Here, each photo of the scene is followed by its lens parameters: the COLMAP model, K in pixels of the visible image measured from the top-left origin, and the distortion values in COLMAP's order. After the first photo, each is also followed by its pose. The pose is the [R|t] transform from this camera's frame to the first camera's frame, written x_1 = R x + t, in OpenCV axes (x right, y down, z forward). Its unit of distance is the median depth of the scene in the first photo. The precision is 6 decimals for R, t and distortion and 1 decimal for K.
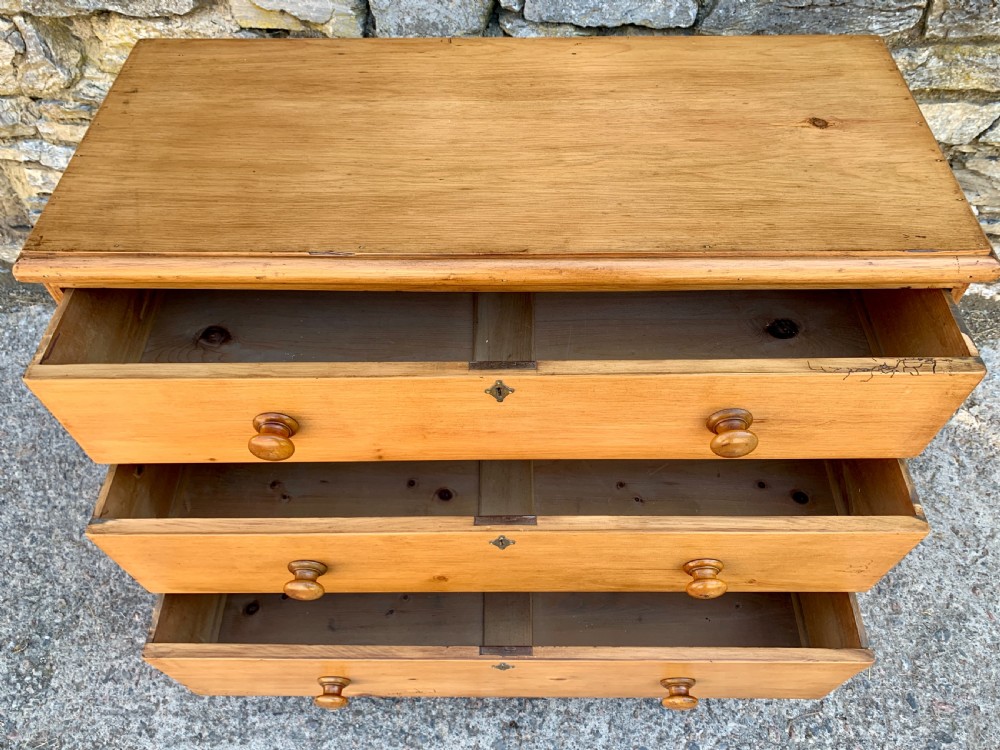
lens RADIAL K [[761.7, 0, 501.9], [0, 761.7, 370.5], [0, 0, 1]] dist [0.006621, 0.002449]
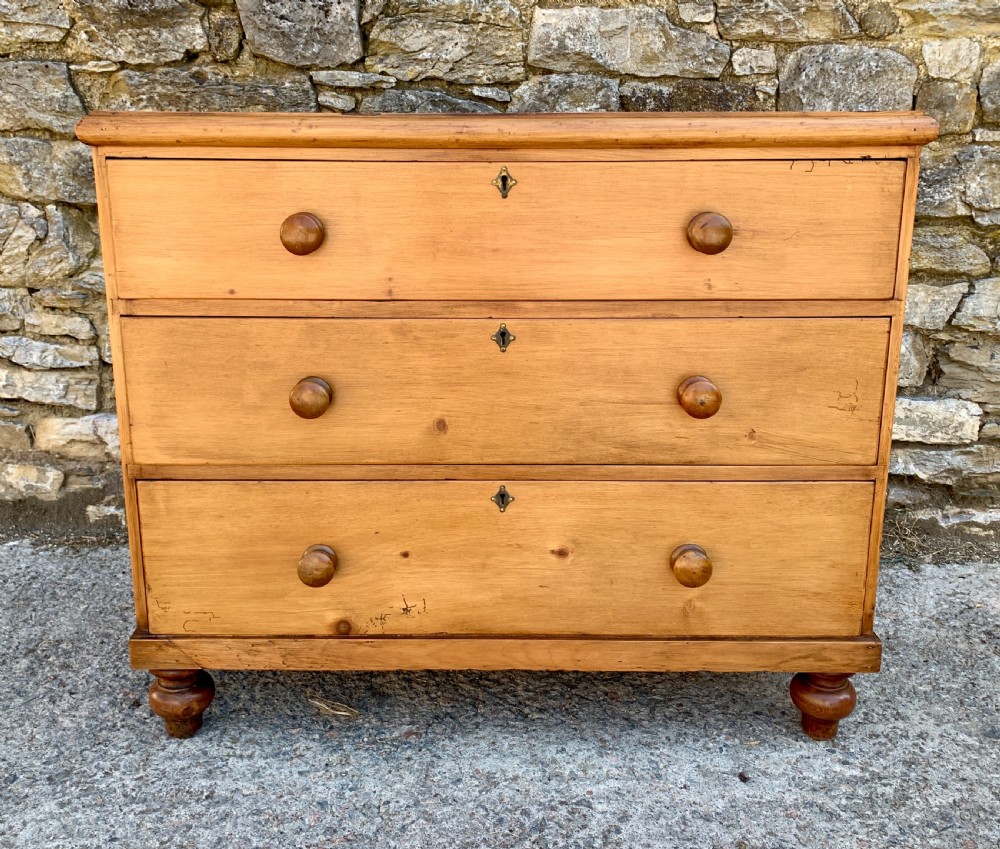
lens RADIAL K [[946.0, 0, 479.9], [0, 946.0, 393.0], [0, 0, 1]] dist [0.012071, 0.000000]
pose [[0.999720, 0.011036, 0.020939, -0.041546], [0.004314, 0.784890, -0.619620, 0.642581], [-0.023273, 0.619537, 0.784623, 0.082612]]
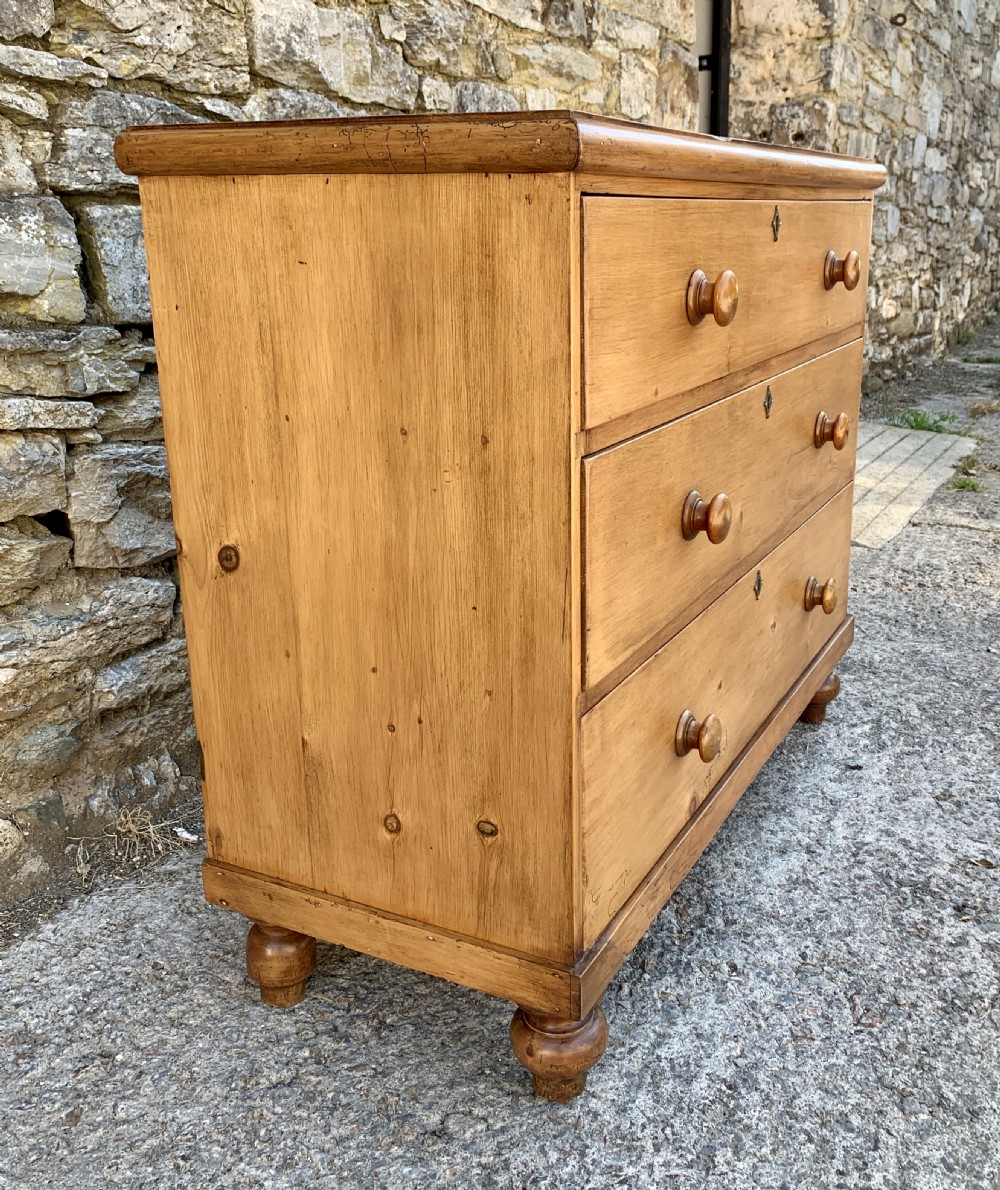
lens RADIAL K [[1157.7, 0, 559.8], [0, 1157.7, 543.3], [0, 0, 1]] dist [0.017255, 0.000000]
pose [[0.431642, -0.236570, 0.870471, -0.975389], [0.714493, 0.678715, -0.169840, 0.161463], [-0.550623, 0.695255, 0.461990, 0.485656]]
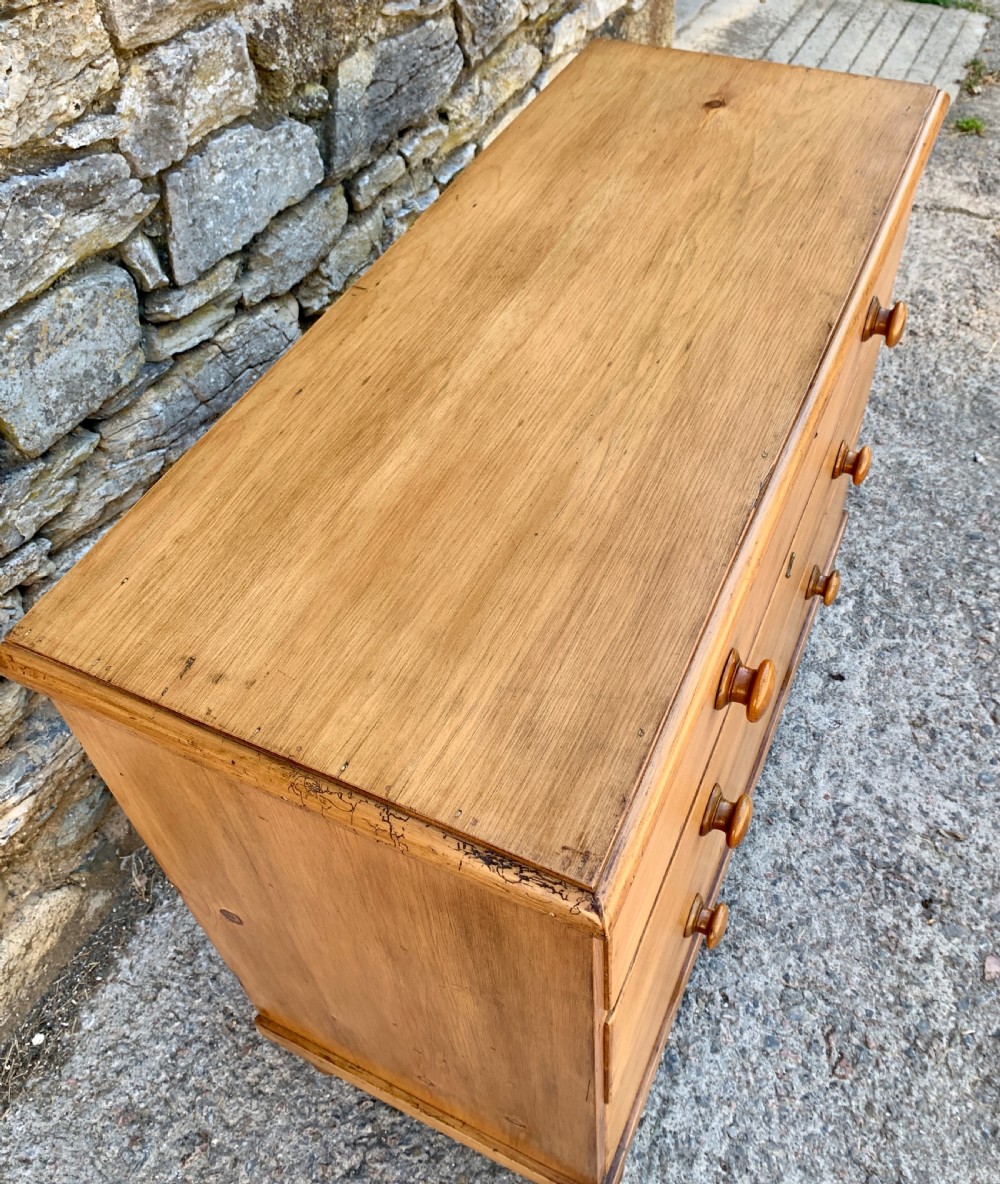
lens RADIAL K [[1054.6, 0, 523.2], [0, 1054.6, 490.6], [0, 0, 1]] dist [0.013471, -0.005316]
pose [[0.412992, -0.651422, 0.636464, -0.561614], [0.748923, 0.640570, 0.169660, -0.289477], [-0.518220, 0.406594, 0.752415, 0.237823]]
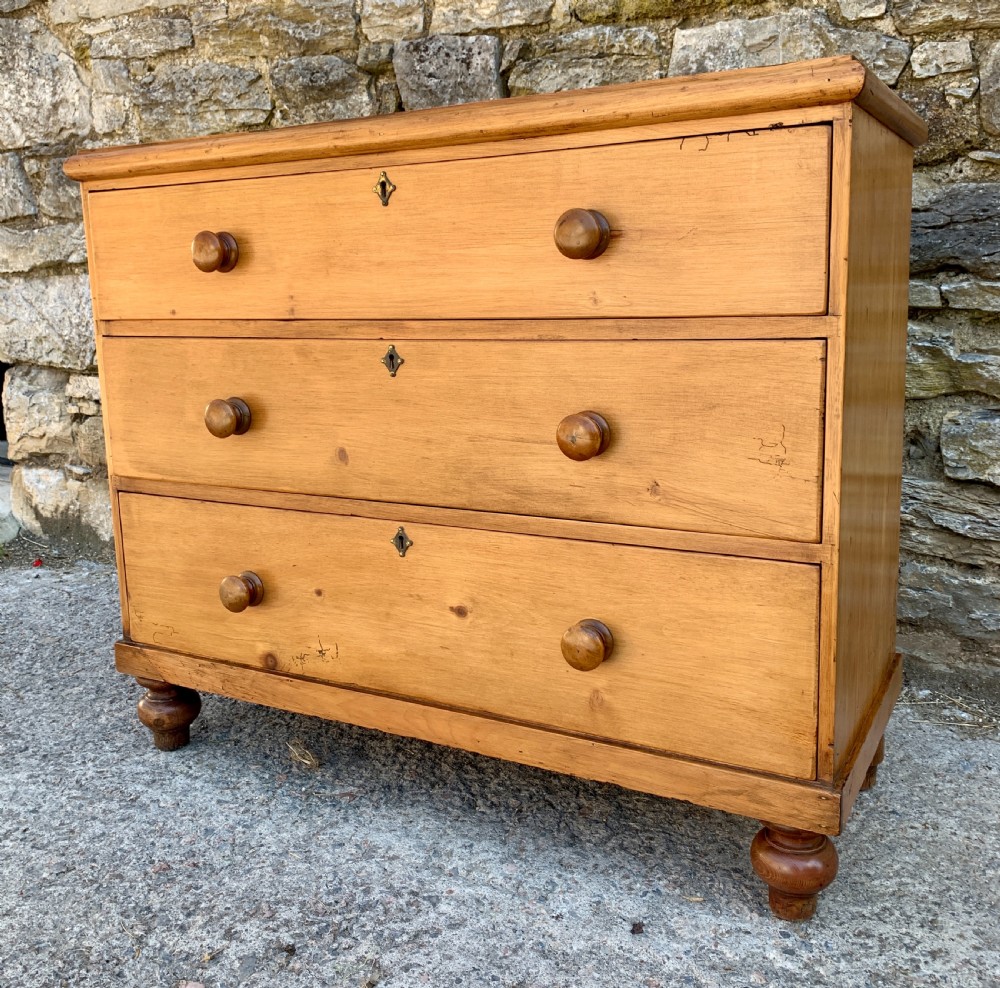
lens RADIAL K [[1015.9, 0, 506.9], [0, 1015.9, 472.0], [0, 0, 1]] dist [0.012925, 0.000000]
pose [[0.888296, 0.076407, -0.452871, 0.503900], [-0.356842, 0.735582, -0.575833, 0.589908], [0.289127, 0.673113, 0.680679, 0.247958]]
